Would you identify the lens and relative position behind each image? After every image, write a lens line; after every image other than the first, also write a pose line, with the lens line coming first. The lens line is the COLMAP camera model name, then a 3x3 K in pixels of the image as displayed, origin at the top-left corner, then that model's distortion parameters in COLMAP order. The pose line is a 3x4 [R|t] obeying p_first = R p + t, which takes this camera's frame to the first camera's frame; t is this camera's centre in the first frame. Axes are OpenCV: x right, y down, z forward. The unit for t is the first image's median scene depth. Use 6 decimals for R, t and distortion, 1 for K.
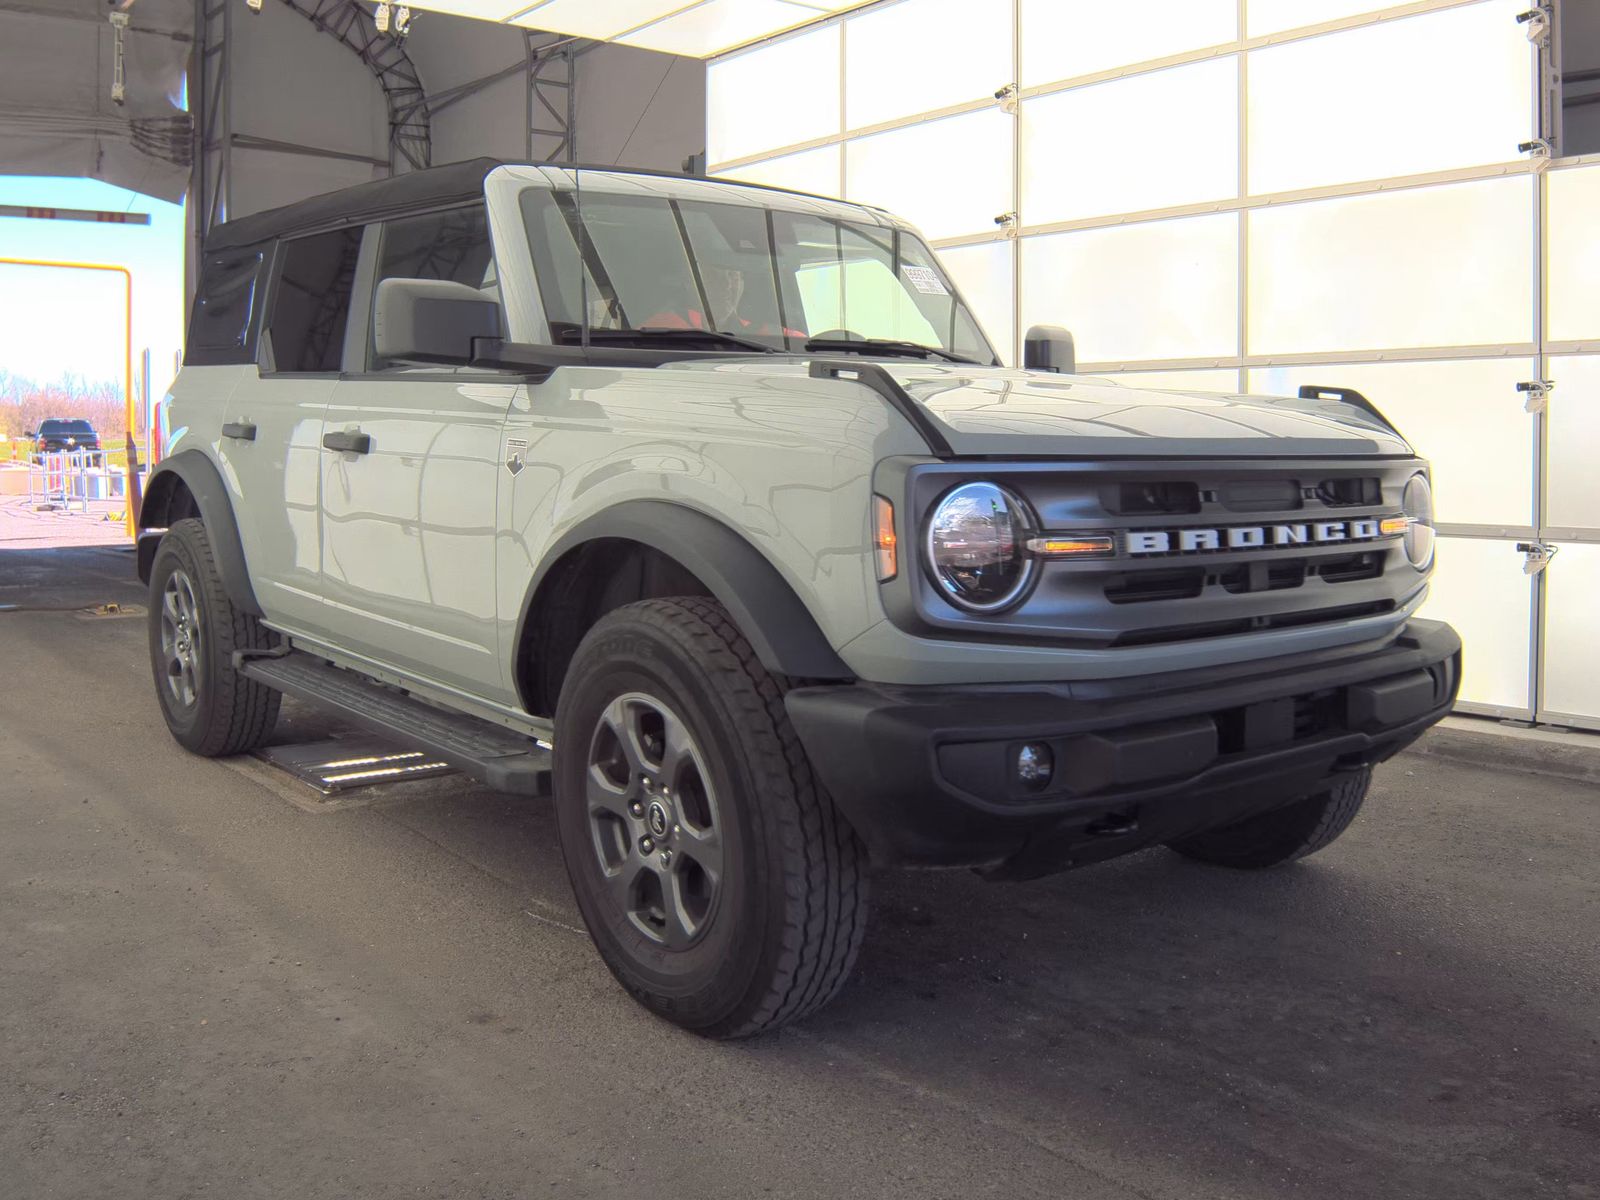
lens RADIAL K [[1496.0, 0, 828.4], [0, 1496.0, 599.0], [0, 0, 1]] dist [-0.007854, -0.011371]
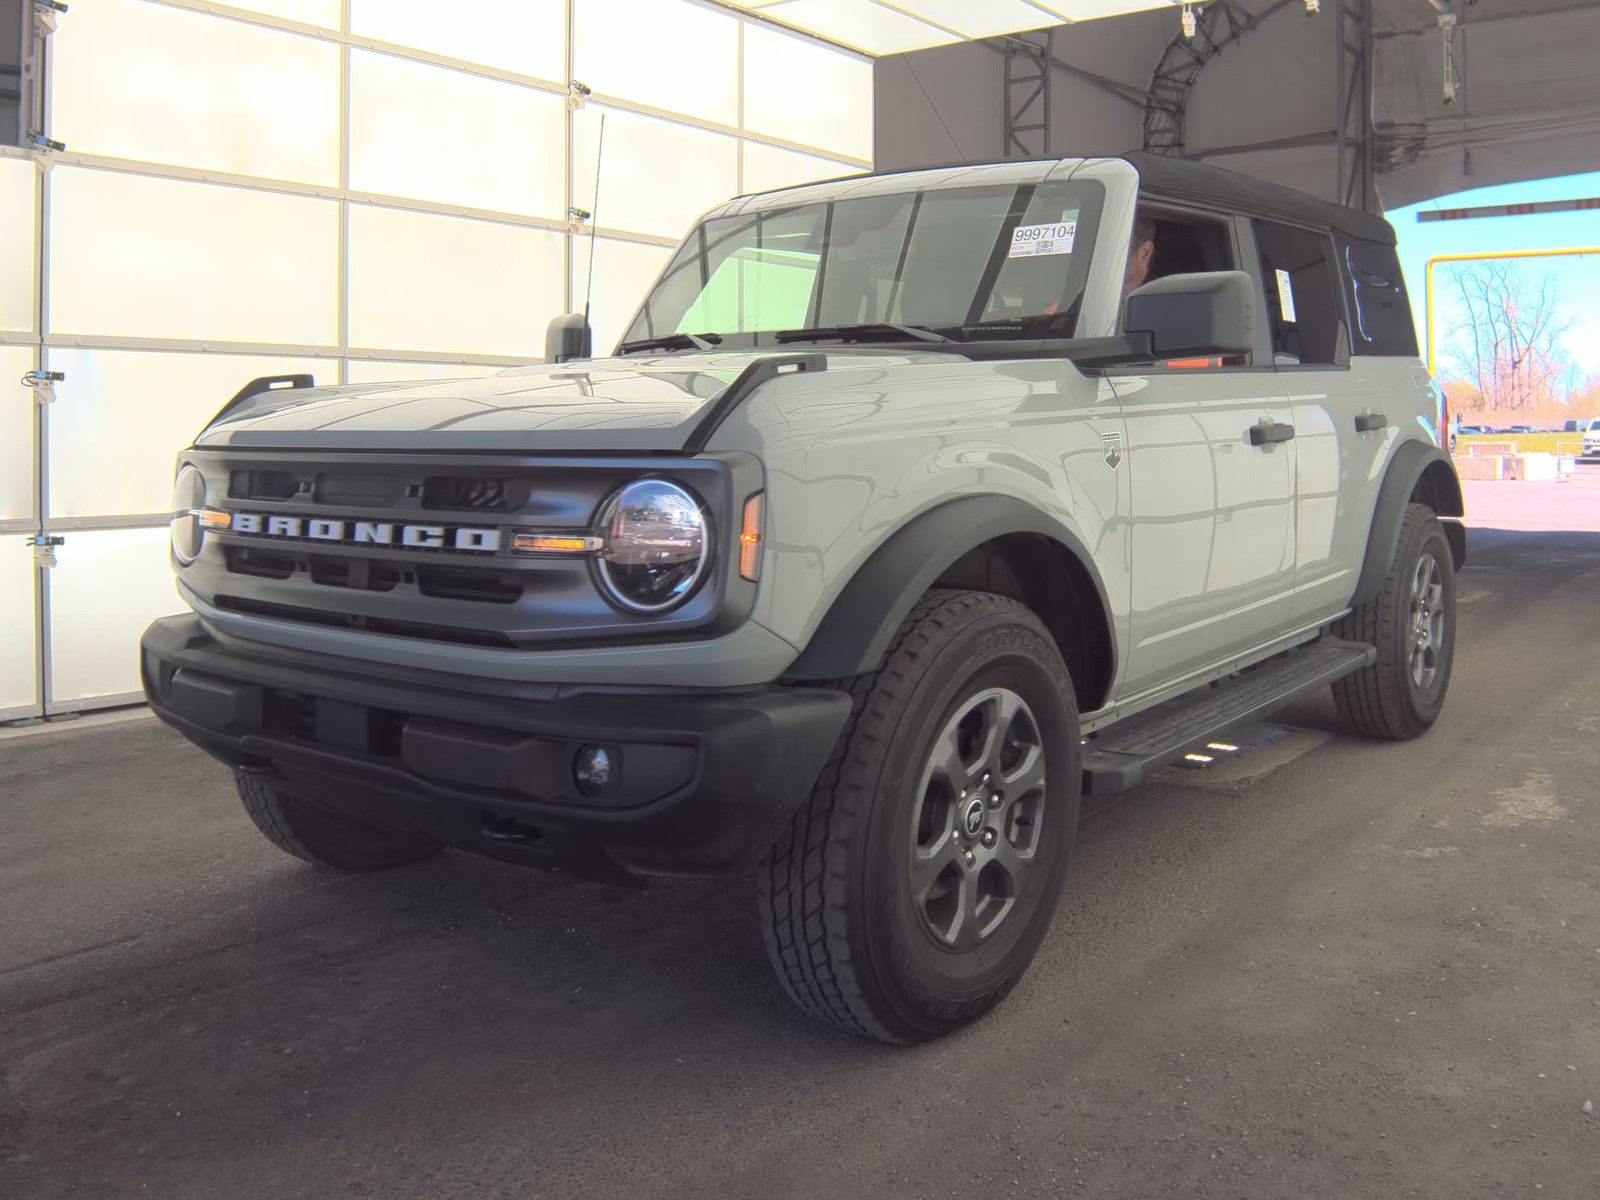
lens RADIAL K [[1496.0, 0, 828.4], [0, 1496.0, 599.0], [0, 0, 1]] dist [-0.007854, -0.011371]
pose [[0.196762, 0.105420, -0.974767, 1.279657], [-0.100671, 0.991120, 0.086868, -0.112059], [0.975269, 0.081038, 0.205628, 1.088030]]
